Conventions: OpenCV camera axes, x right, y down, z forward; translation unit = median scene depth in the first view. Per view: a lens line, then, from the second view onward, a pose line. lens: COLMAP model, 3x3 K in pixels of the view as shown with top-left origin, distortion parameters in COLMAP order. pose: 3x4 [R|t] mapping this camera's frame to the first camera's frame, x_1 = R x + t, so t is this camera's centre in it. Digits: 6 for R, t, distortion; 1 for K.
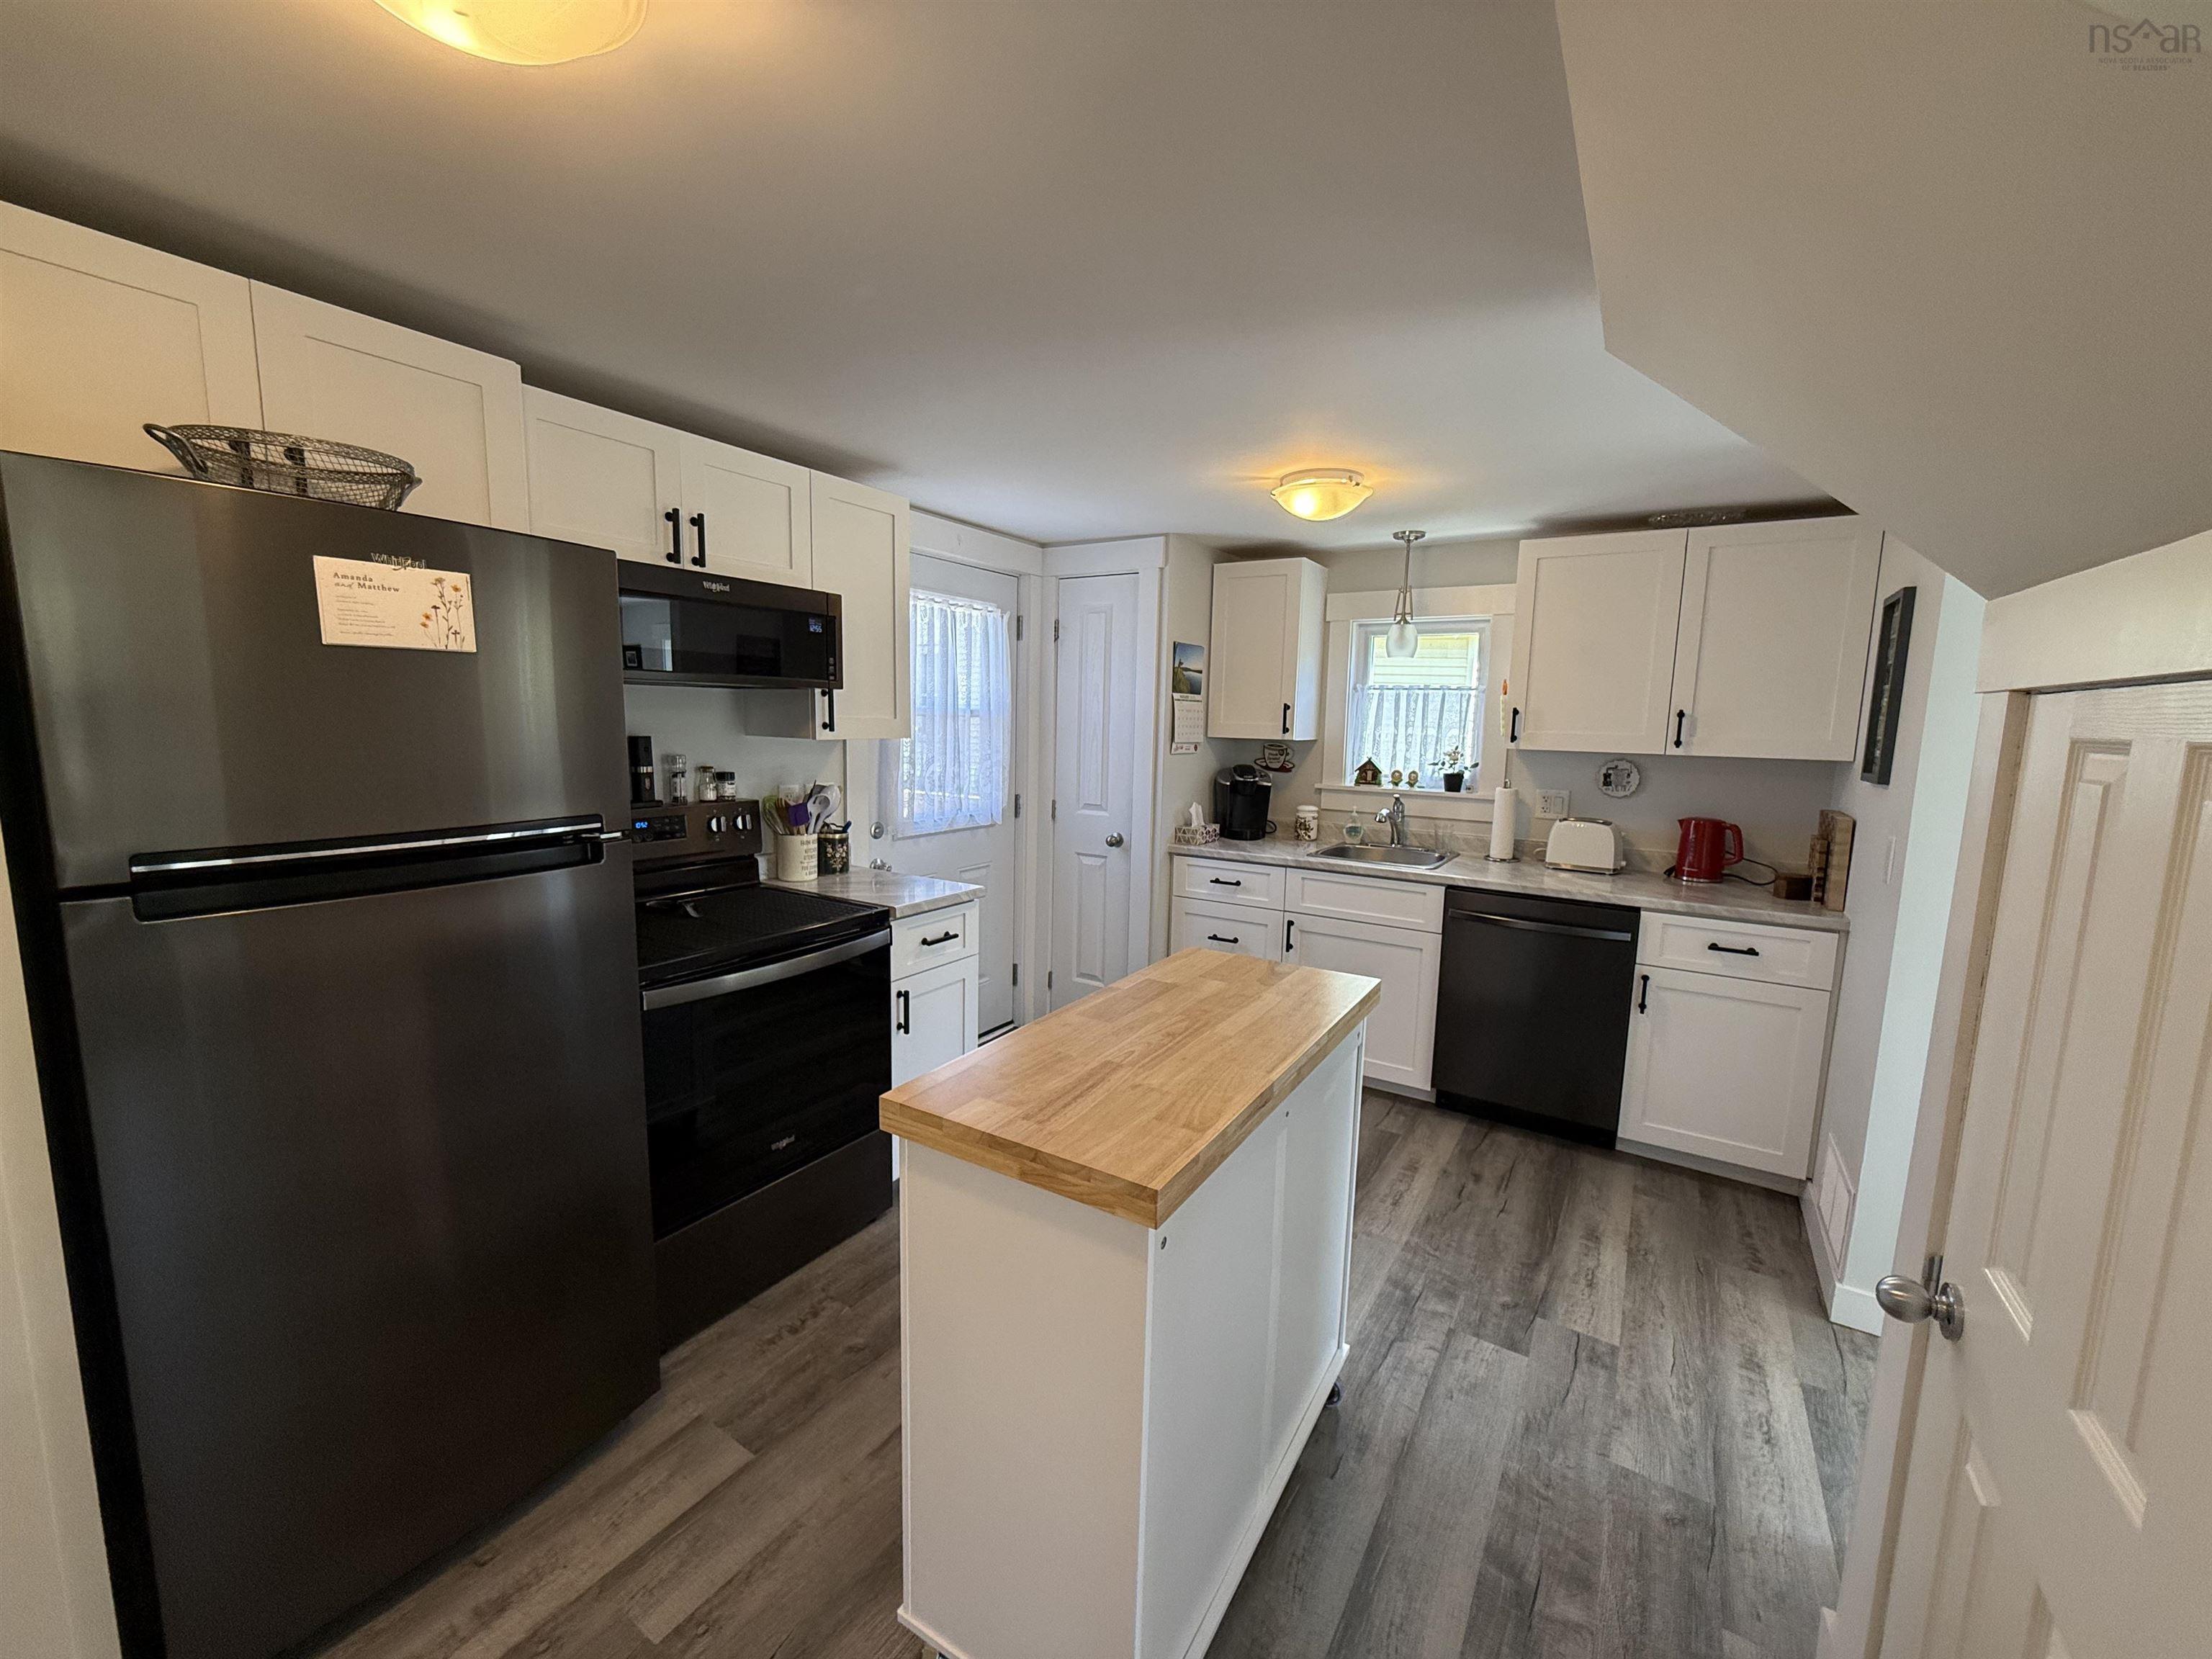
lens RADIAL K [[880.1, 0, 1096.5], [0, 880.1, 828.4], [0, 0, 1]] dist [0.000829, -0.000196]
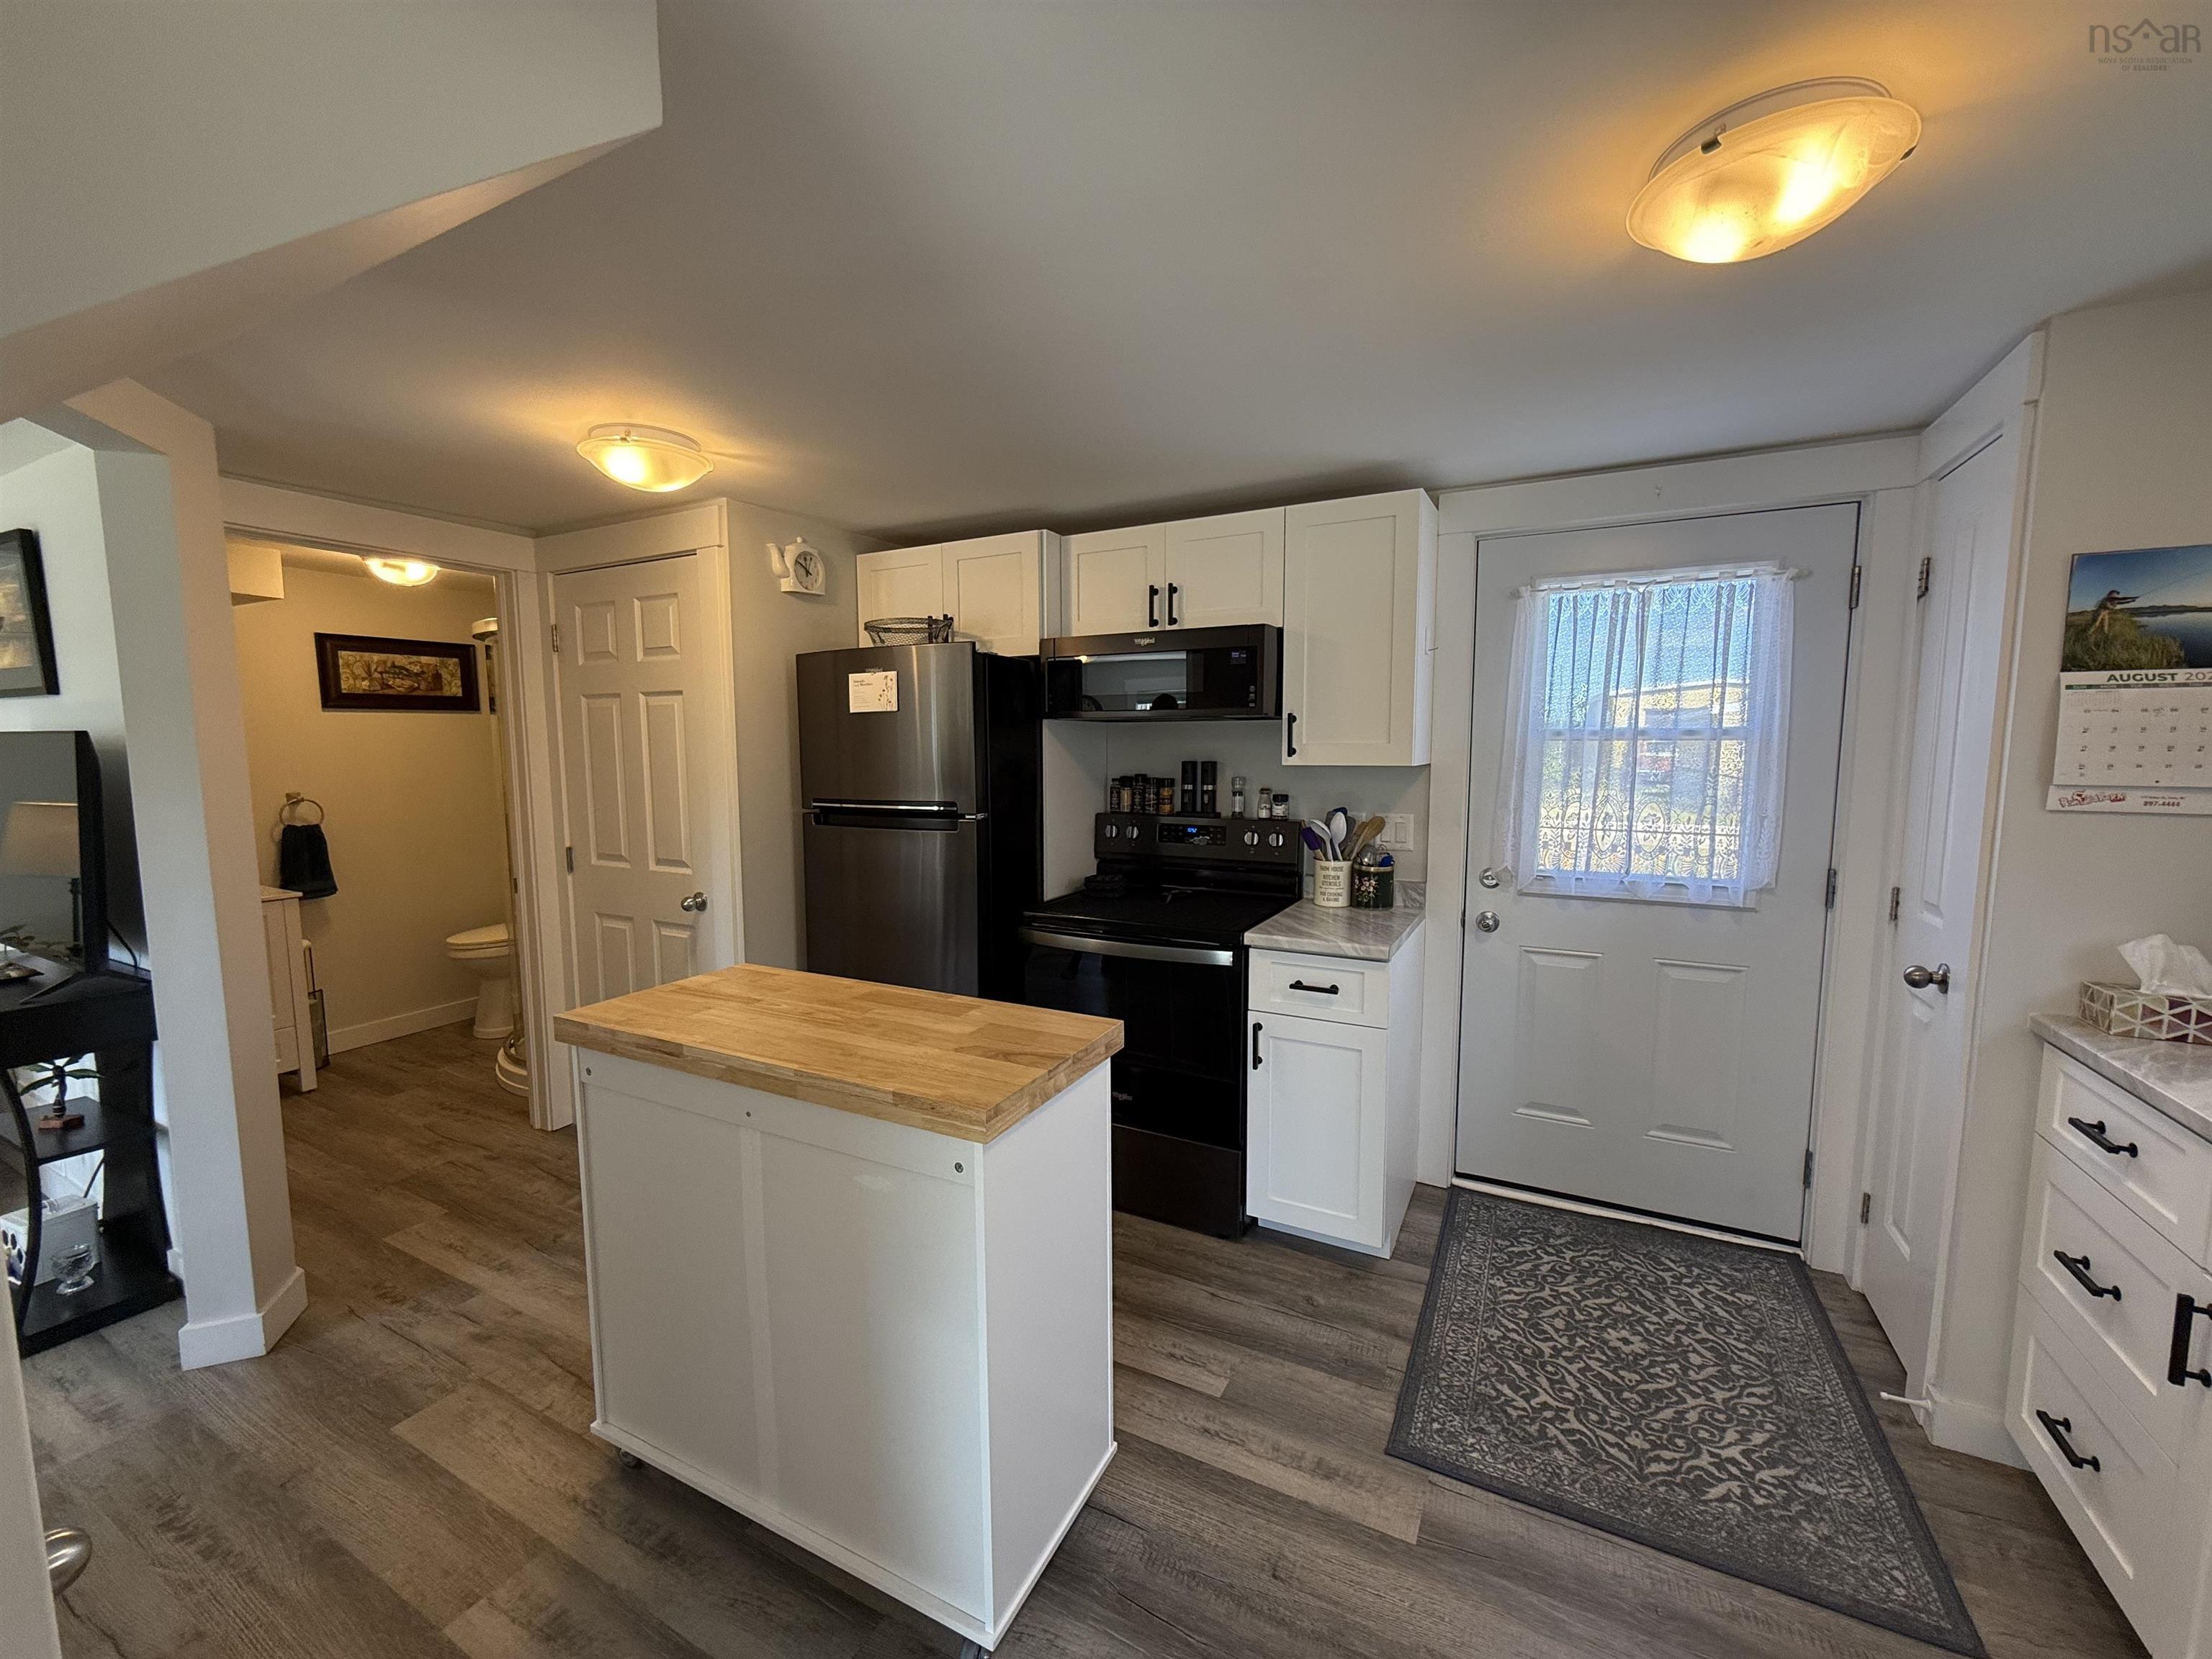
lens RADIAL K [[880.1, 0, 1121.1], [0, 880.1, 812.0], [0, 0, 1]] dist [0.000829, -0.000196]
pose [[0.093266, 0.049980, -0.994386, 0.782339], [-0.122958, 0.991672, 0.038311, -0.069668], [0.988020, 0.118694, 0.098634, 0.808951]]
